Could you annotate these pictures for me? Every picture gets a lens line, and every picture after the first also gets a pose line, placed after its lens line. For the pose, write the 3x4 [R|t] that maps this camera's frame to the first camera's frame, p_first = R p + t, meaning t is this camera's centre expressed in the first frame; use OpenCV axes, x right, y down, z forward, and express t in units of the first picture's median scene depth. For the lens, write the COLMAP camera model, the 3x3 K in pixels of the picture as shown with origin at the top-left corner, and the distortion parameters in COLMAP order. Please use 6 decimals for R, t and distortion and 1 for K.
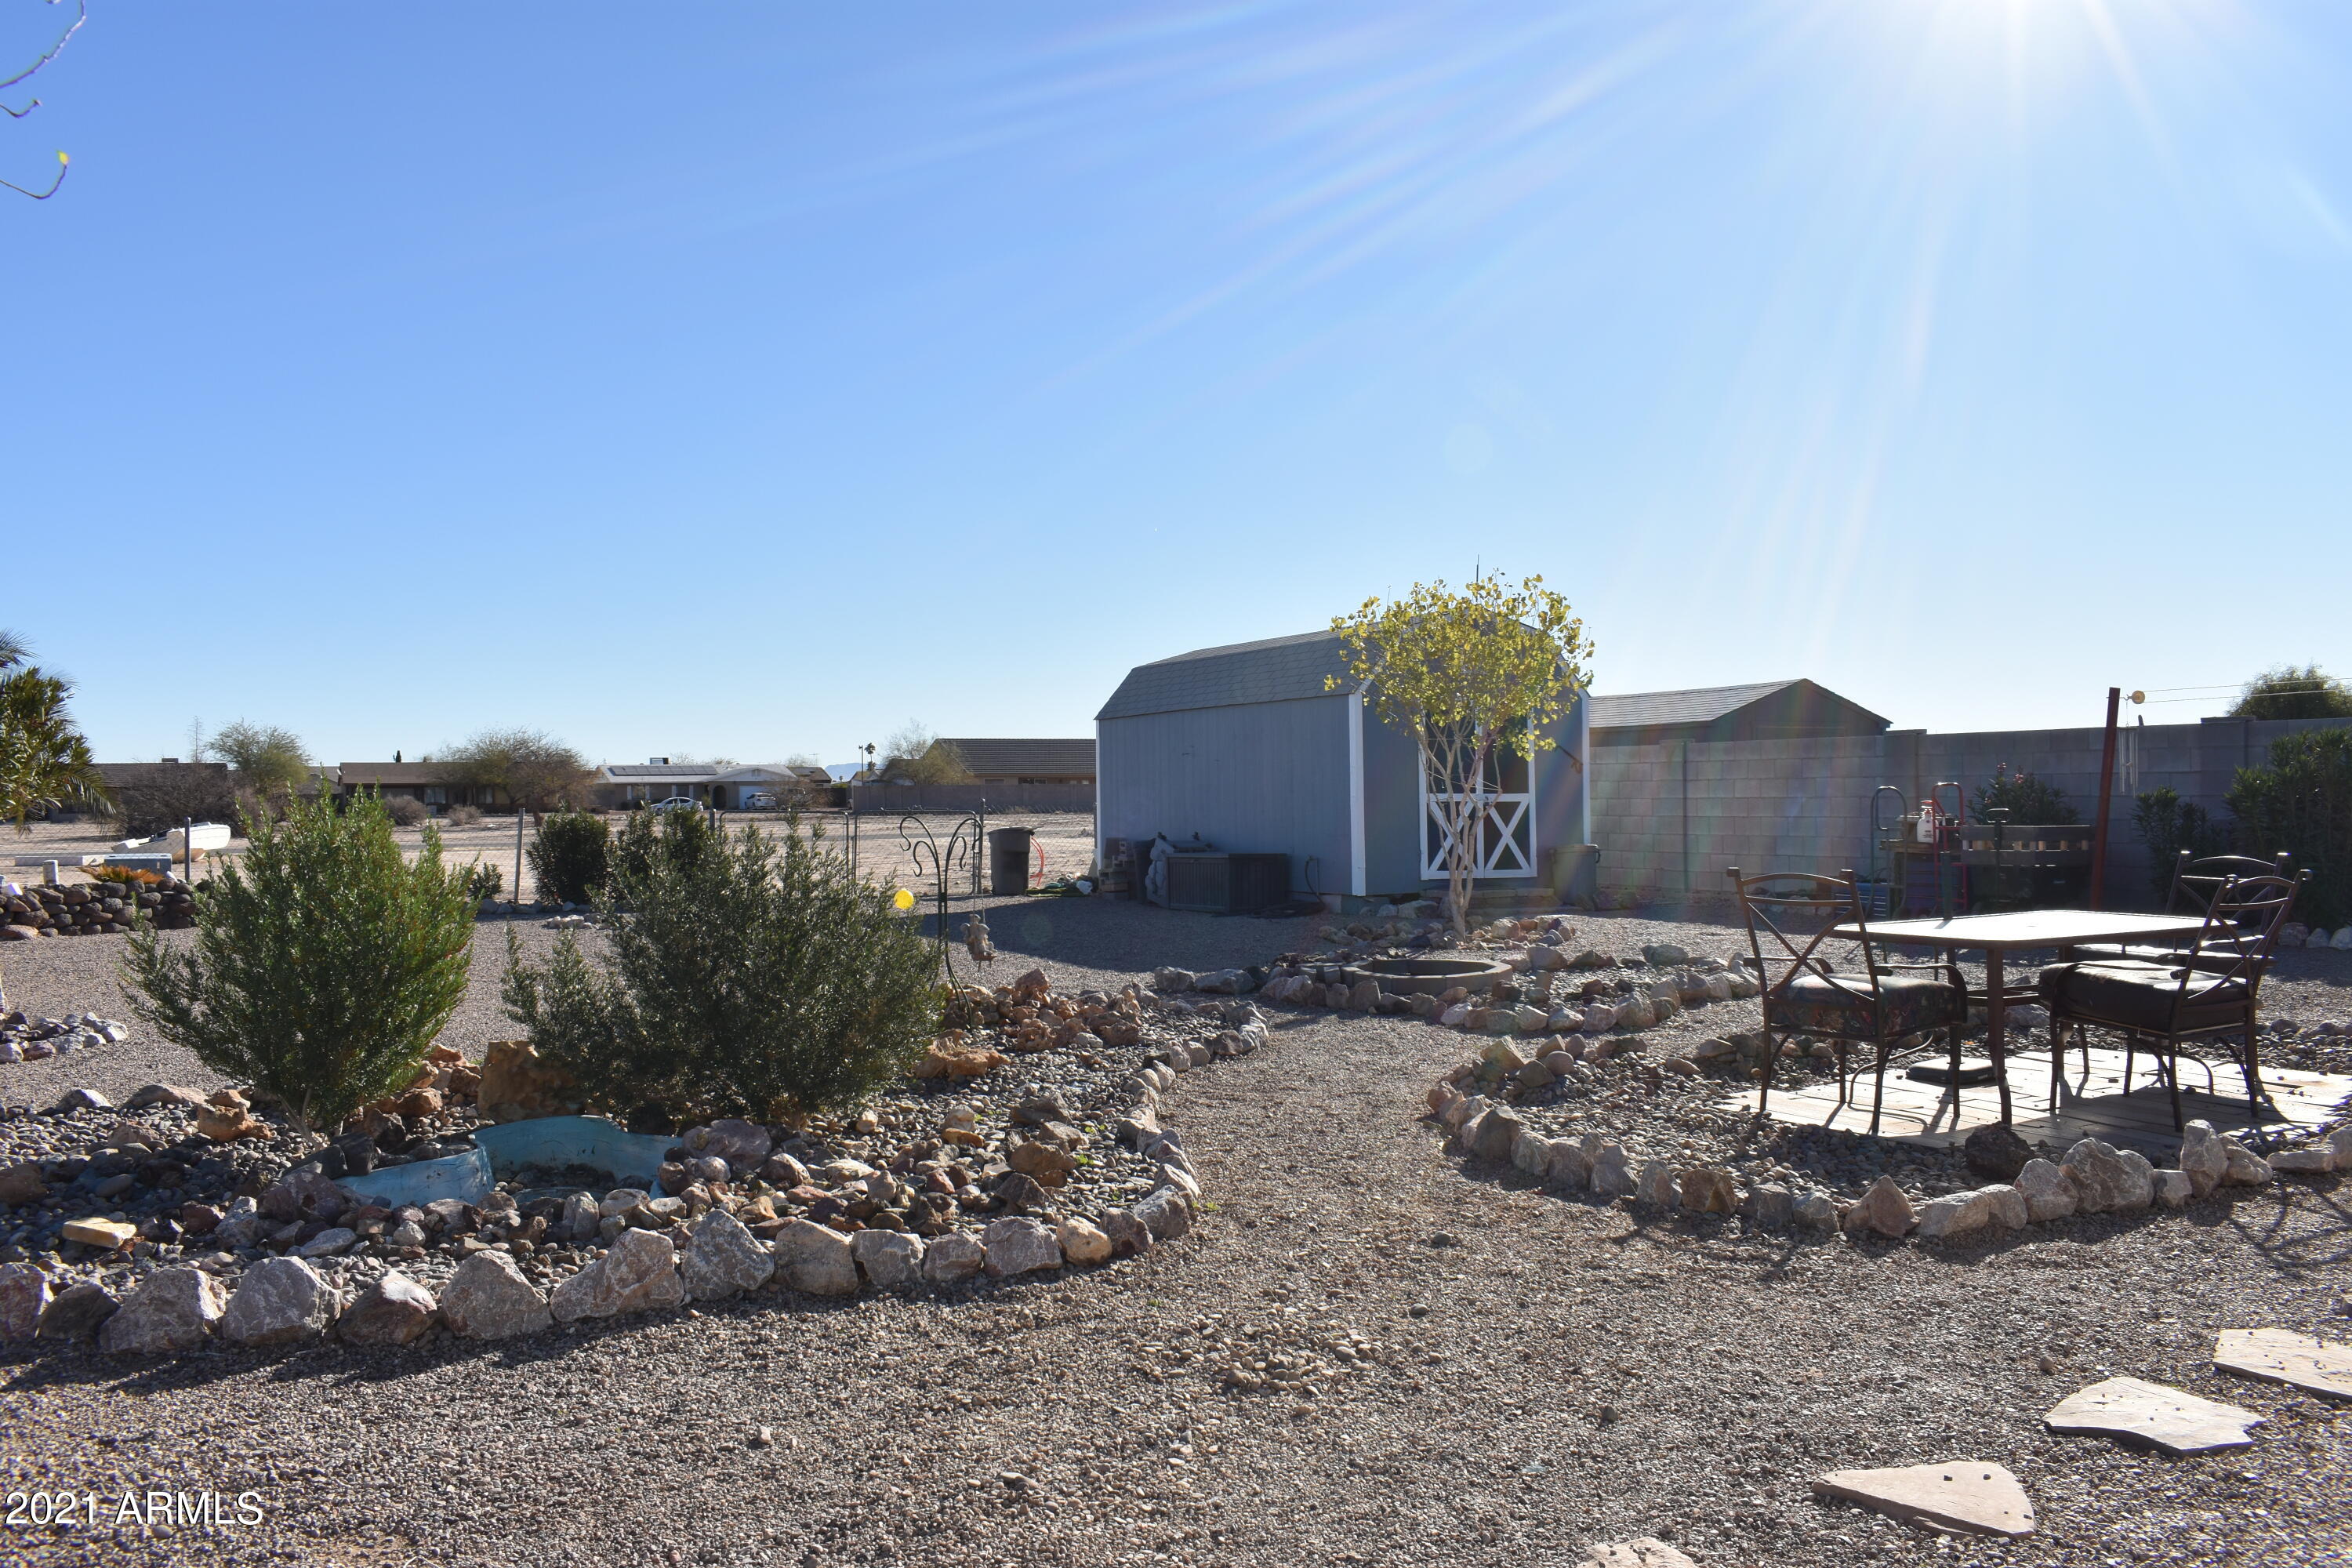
lens RADIAL K [[1826.9, 0, 1173.2], [0, 1826.9, 785.3], [0, 0, 1]] dist [-0.099543, 0.019427]
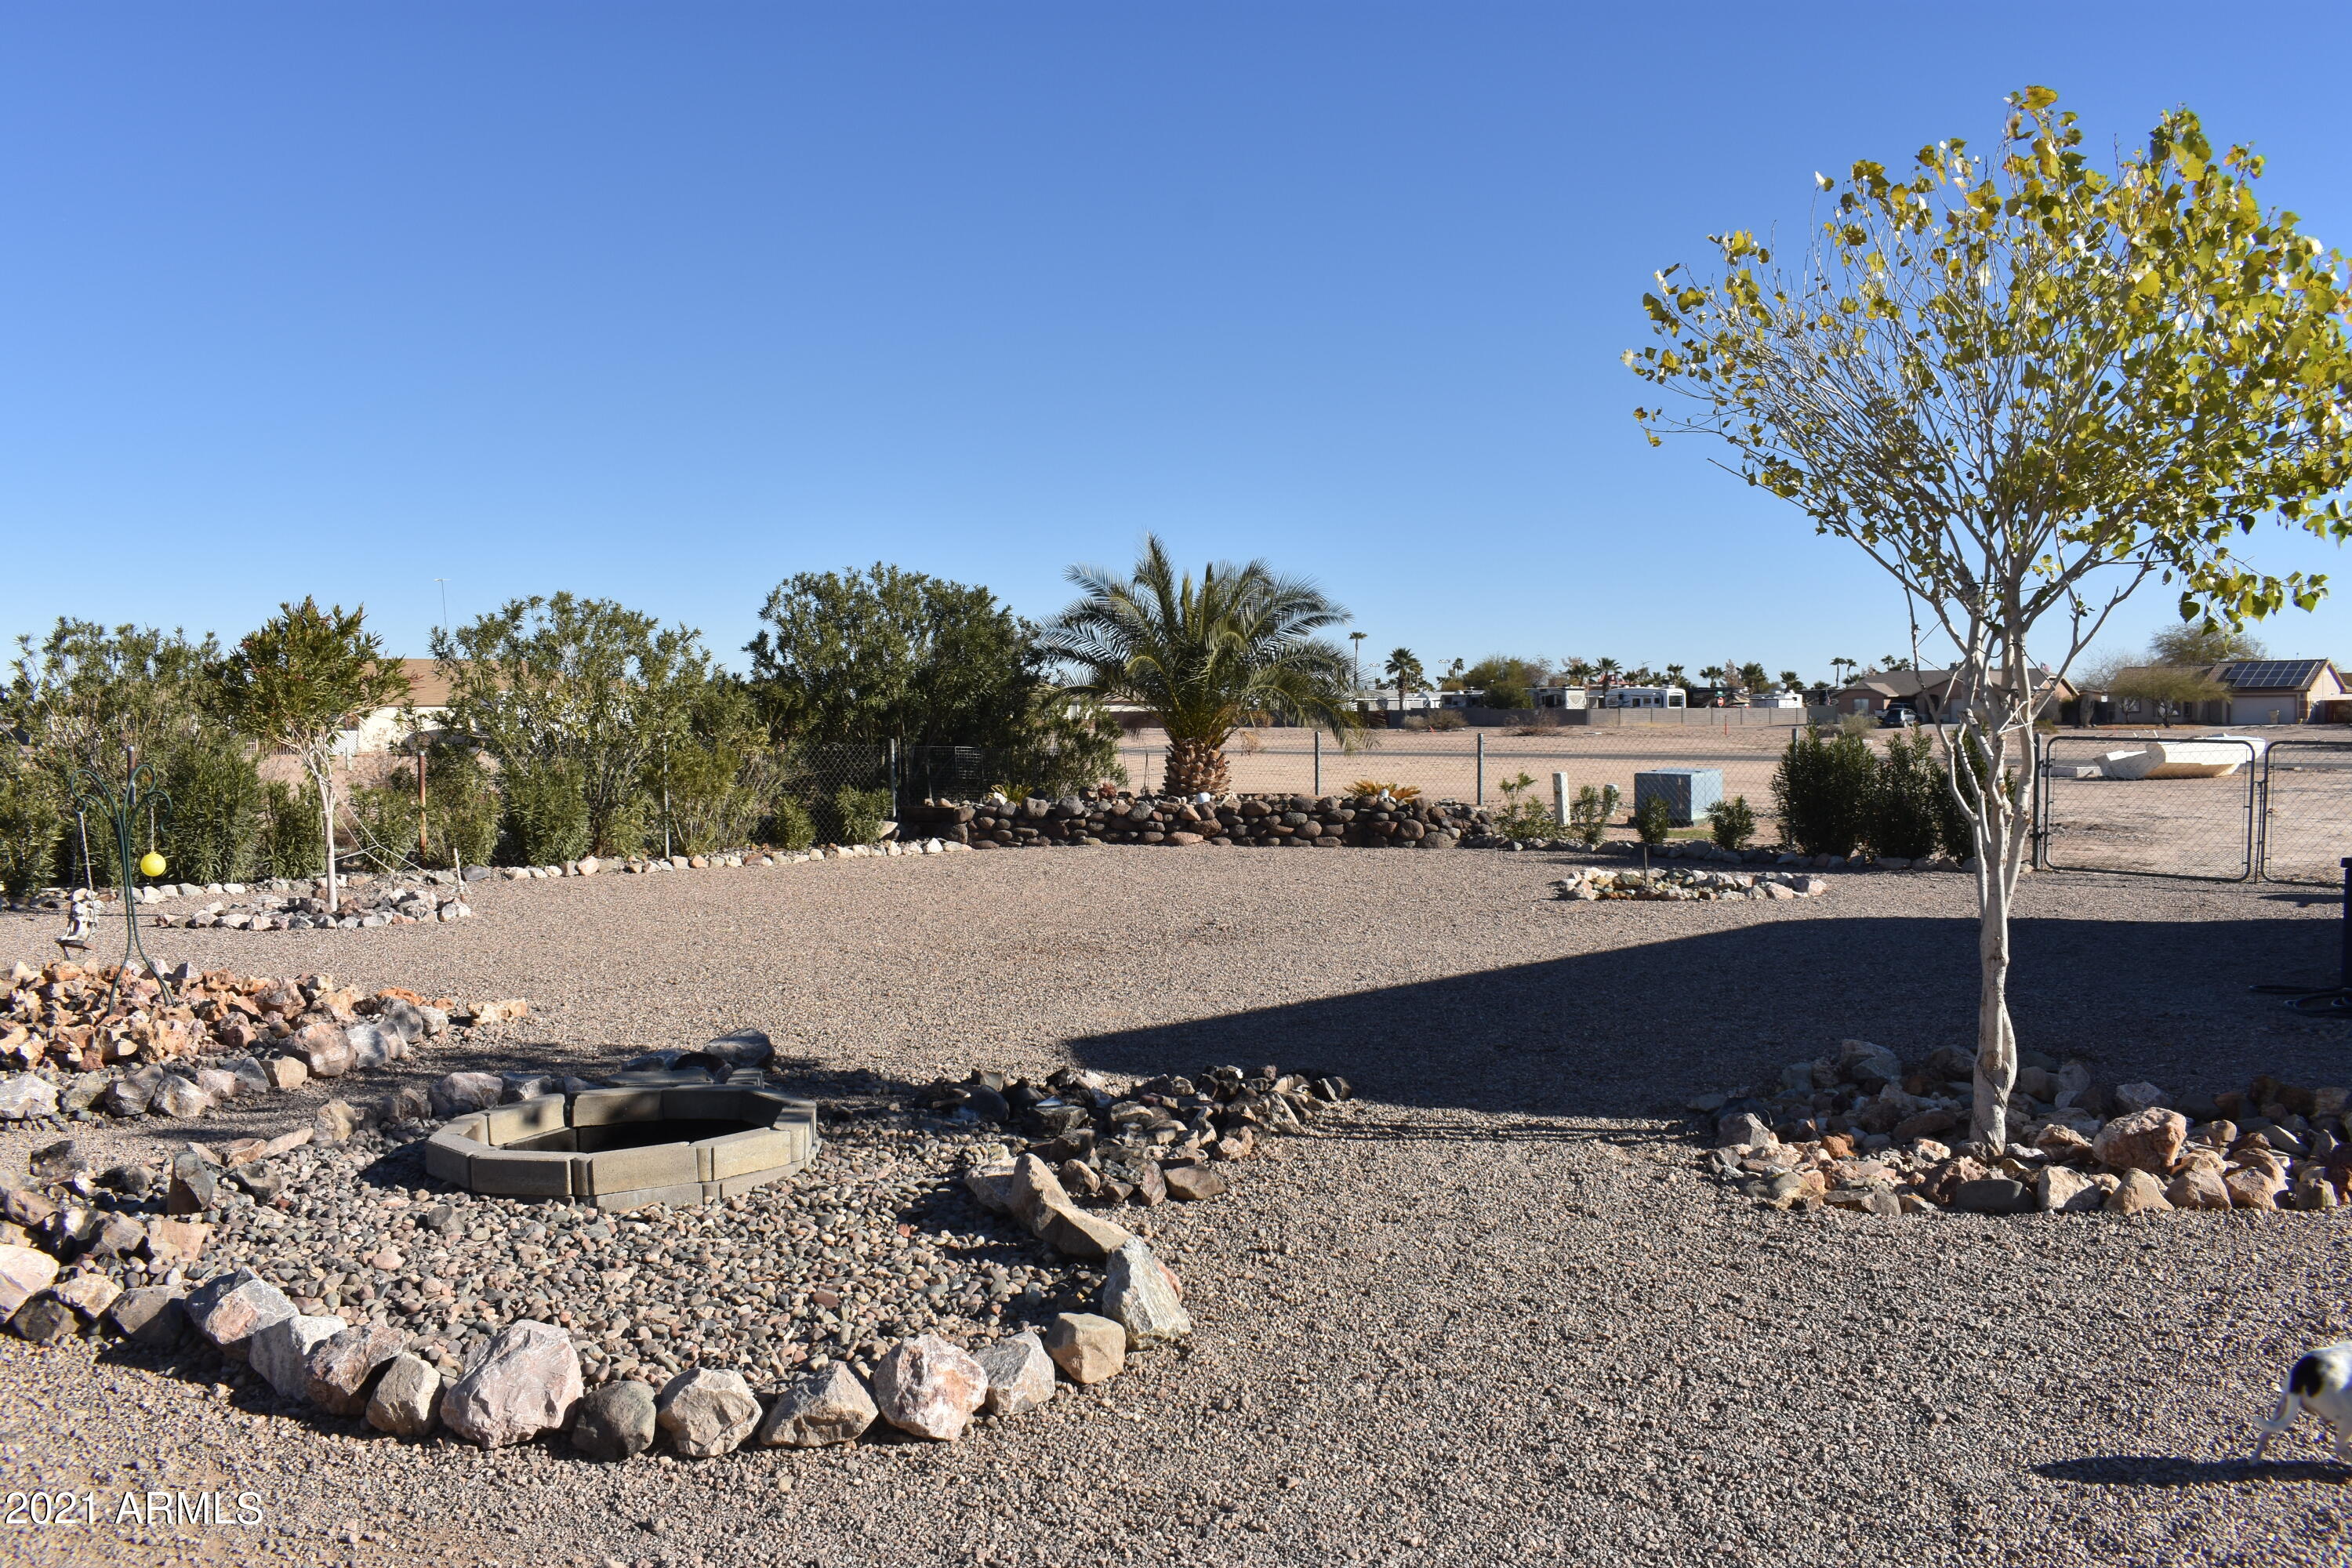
lens RADIAL K [[1826.9, 0, 1161.2], [0, 1826.9, 779.5], [0, 0, 1]] dist [-0.099543, 0.019427]
pose [[0.264582, 0.043263, -0.963392, 0.781038], [0.007556, 0.998870, 0.046931, -0.009921], [0.964333, -0.019697, 0.263956, 1.300410]]
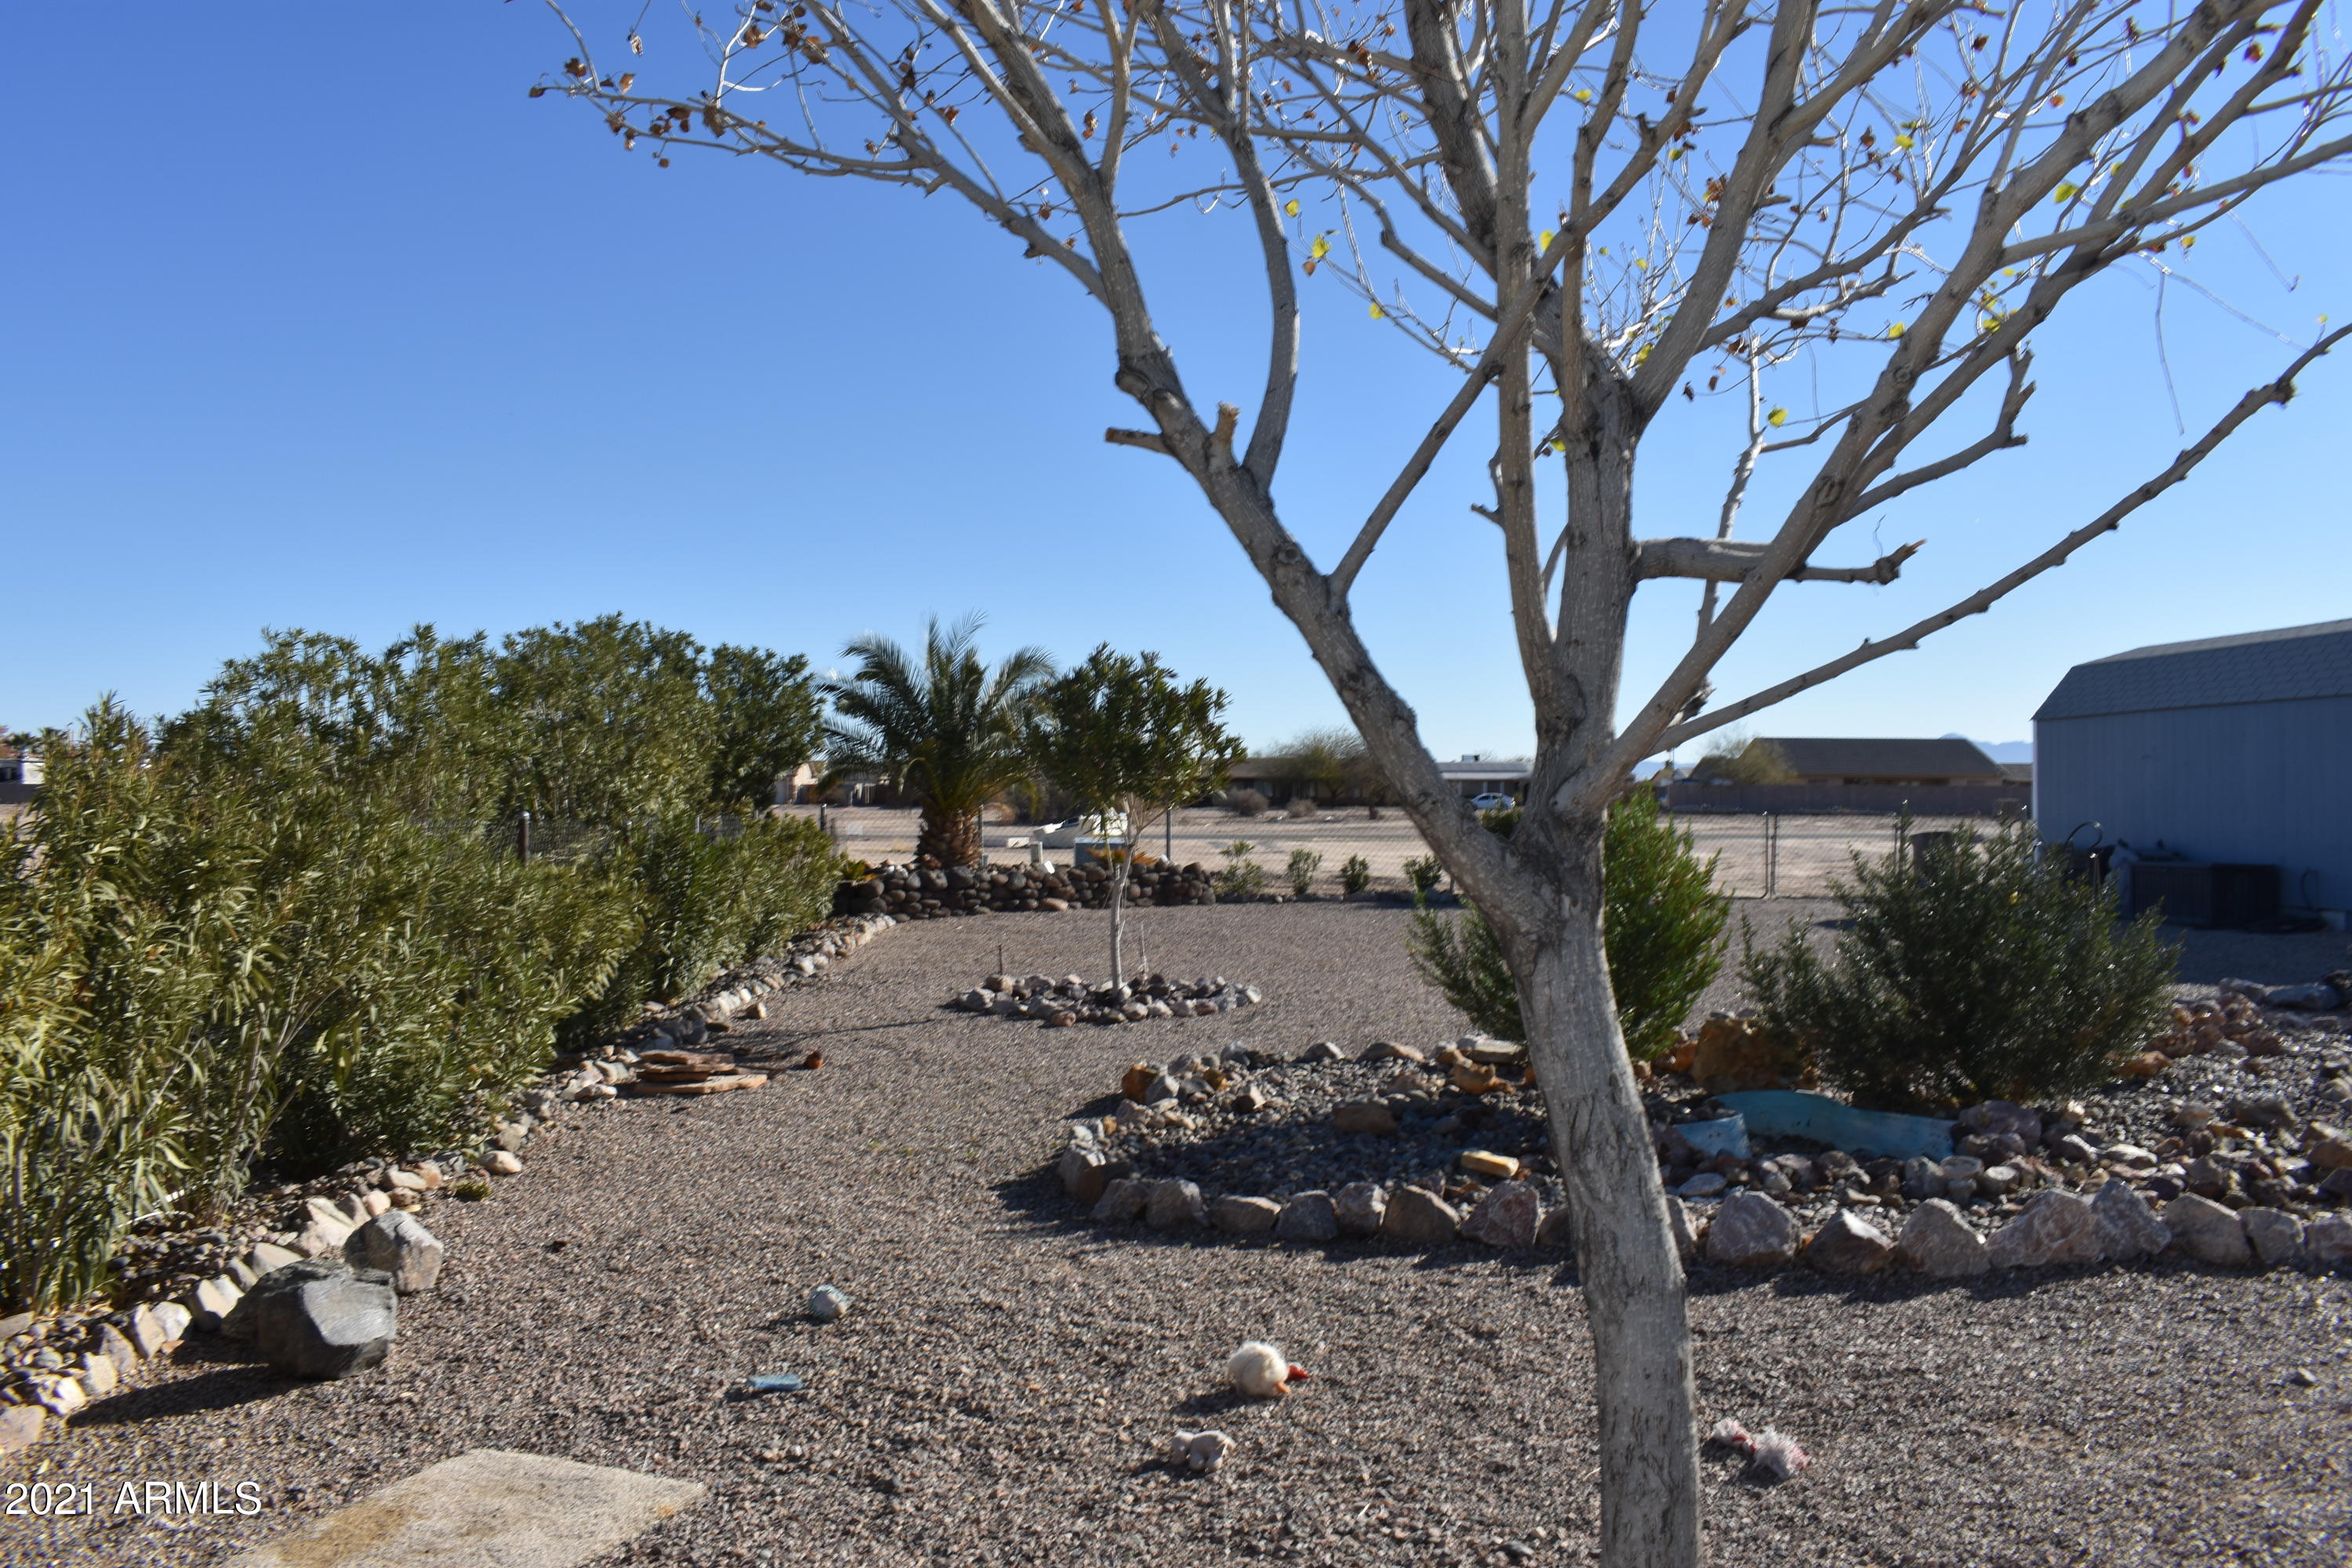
lens RADIAL K [[1826.9, 0, 1181.1], [0, 1826.9, 776.7], [0, 0, 1]] dist [-0.099543, 0.019427]
pose [[0.911184, 0.010378, -0.411869, -0.167593], [-0.011743, 0.999931, -0.000784, -0.000558], [0.411832, 0.005550, 0.911243, -0.108565]]
